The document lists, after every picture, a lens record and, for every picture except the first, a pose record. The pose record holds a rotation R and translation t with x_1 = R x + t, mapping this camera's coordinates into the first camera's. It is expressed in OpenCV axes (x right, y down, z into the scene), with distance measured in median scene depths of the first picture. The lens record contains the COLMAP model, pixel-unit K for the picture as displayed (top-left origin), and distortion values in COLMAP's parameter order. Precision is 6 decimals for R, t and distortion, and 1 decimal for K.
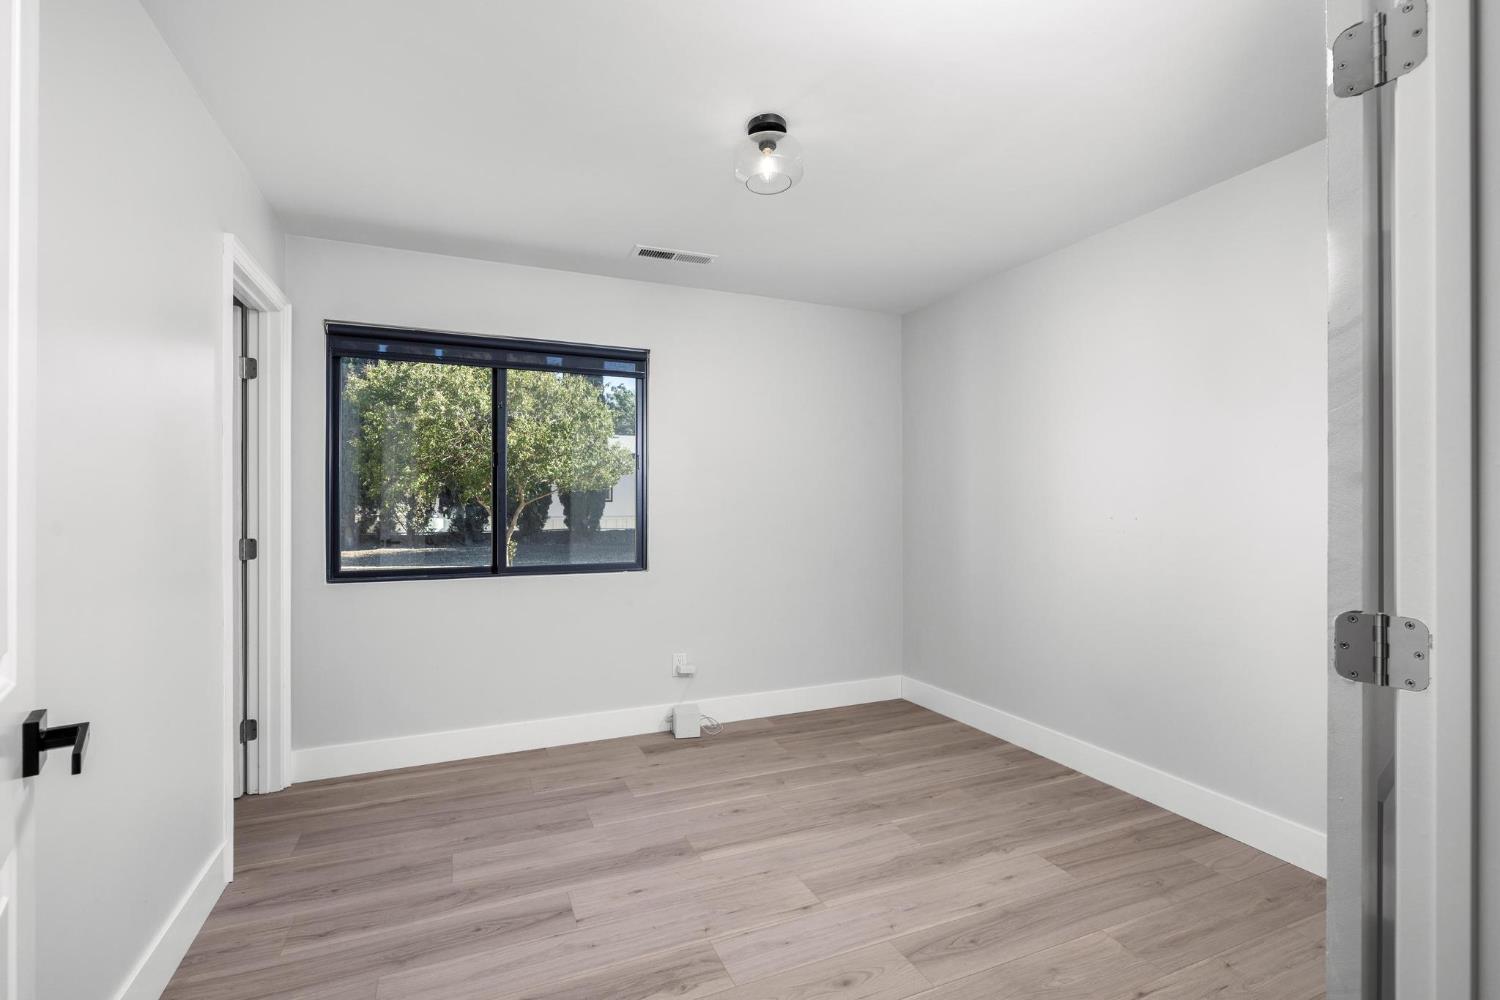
lens RADIAL K [[665.7, 0, 750.0], [0, 665.7, 500.0], [0, 0, 1]] dist [0.000967, -0.000001]
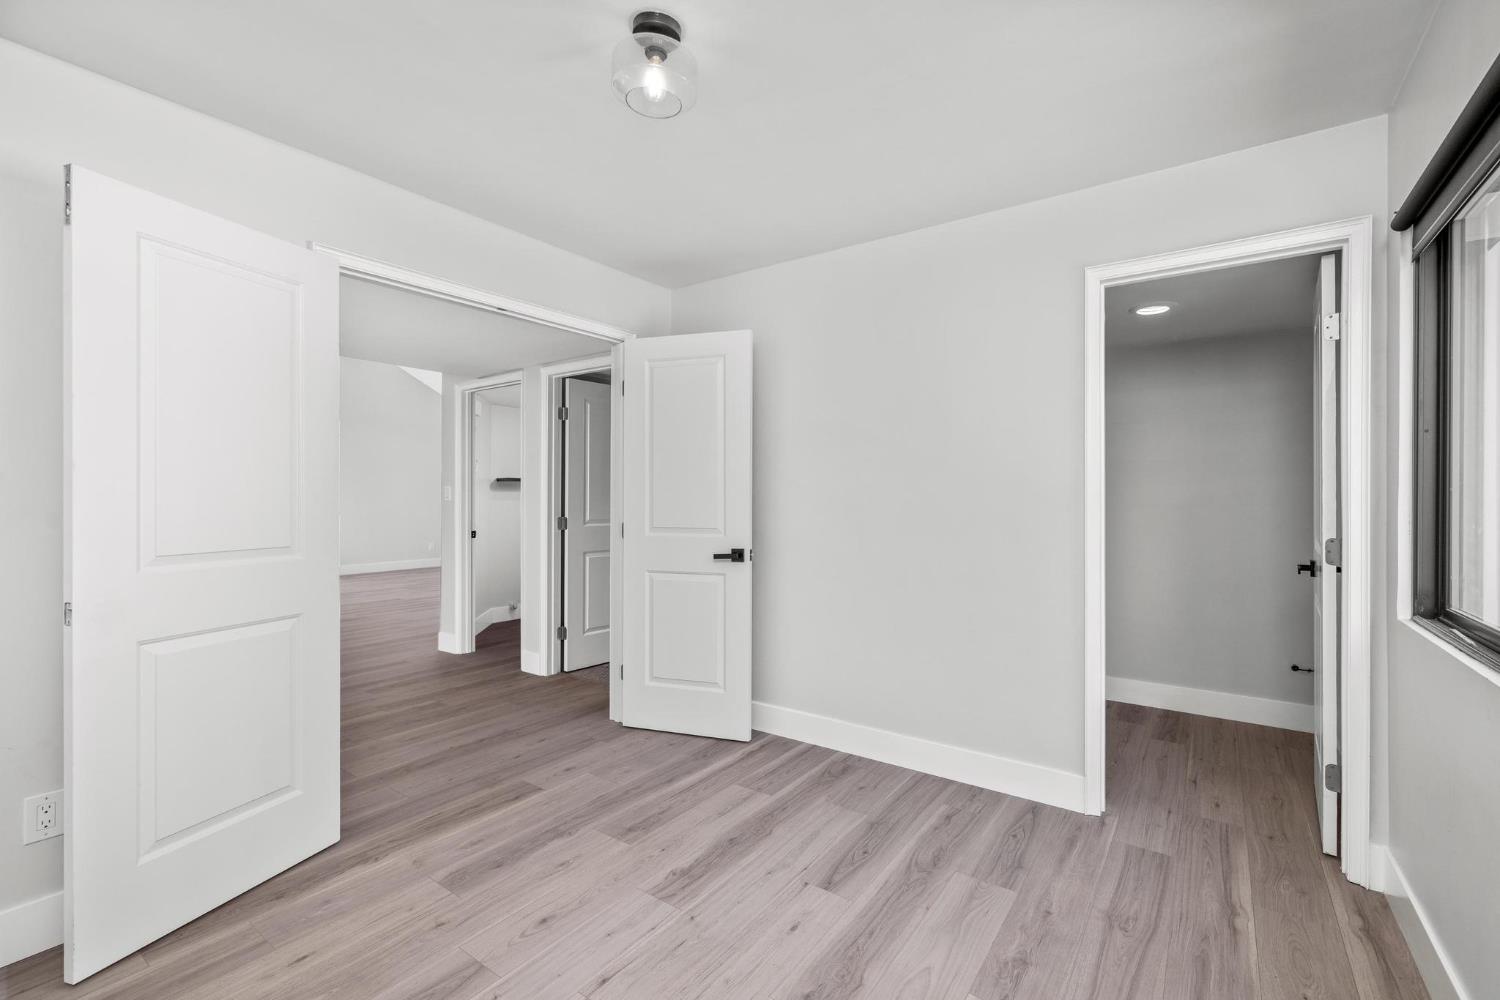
lens RADIAL K [[657.8, 0, 750.0], [0, 657.8, 500.0], [0, 0, 1]] dist [-0.002942, -0.000487]
pose [[-0.868862, -0.003079, -0.495044, 0.330373], [-0.000290, 0.999984, -0.005709, 0.021823], [0.495054, -0.004817, -0.868849, 1.799625]]
